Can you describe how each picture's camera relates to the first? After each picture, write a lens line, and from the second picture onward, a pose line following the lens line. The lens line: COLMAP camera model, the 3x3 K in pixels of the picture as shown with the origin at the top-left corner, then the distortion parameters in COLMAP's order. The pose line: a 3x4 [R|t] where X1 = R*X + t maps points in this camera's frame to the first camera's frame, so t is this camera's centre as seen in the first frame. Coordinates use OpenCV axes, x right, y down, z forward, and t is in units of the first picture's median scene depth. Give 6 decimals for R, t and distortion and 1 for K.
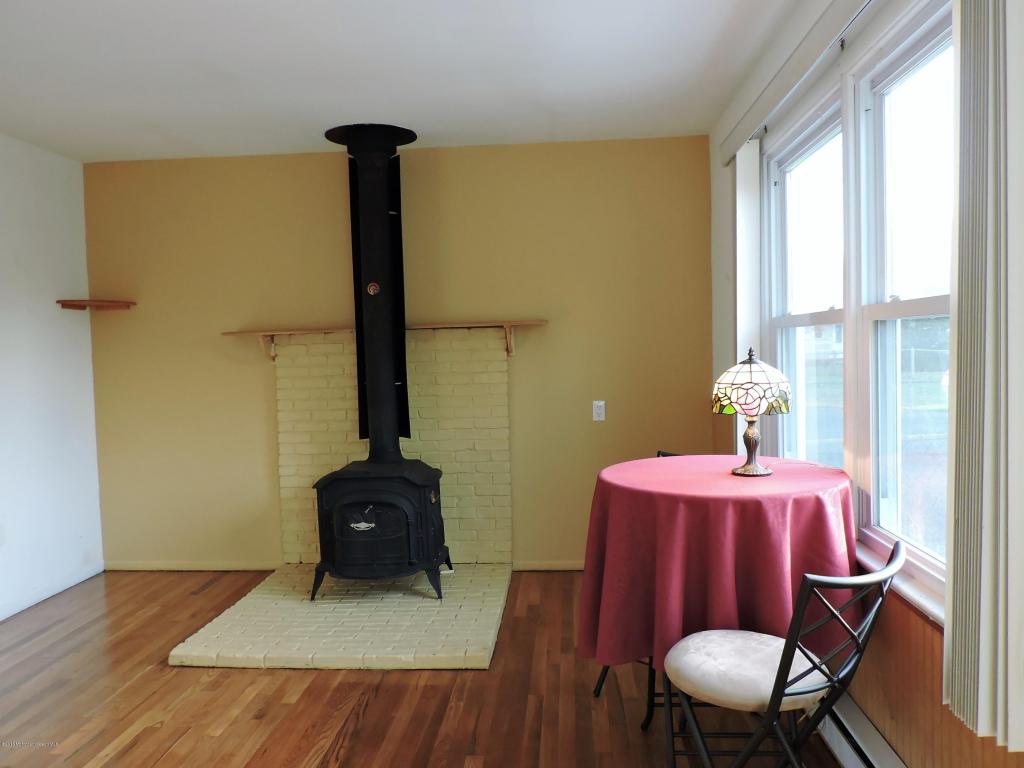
lens RADIAL K [[745.6, 0, 512.0], [0, 745.6, 384.0], [0, 0, 1]] dist [-0.023107, -0.000490]
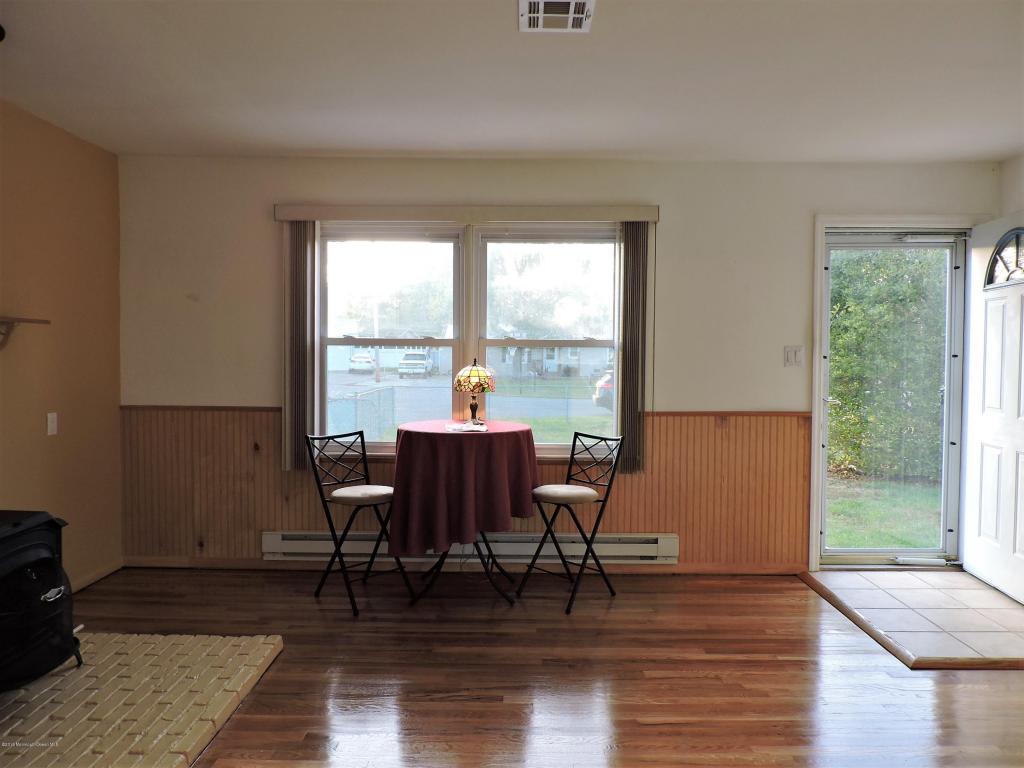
lens RADIAL K [[745.6, 0, 512.0], [0, 745.6, 384.0], [0, 0, 1]] dist [-0.023107, -0.000490]
pose [[-0.059895, -0.014283, 0.998102, -0.859094], [0.045702, 0.998810, 0.017035, -0.002079], [-0.997158, 0.046636, -0.059171, 0.544584]]
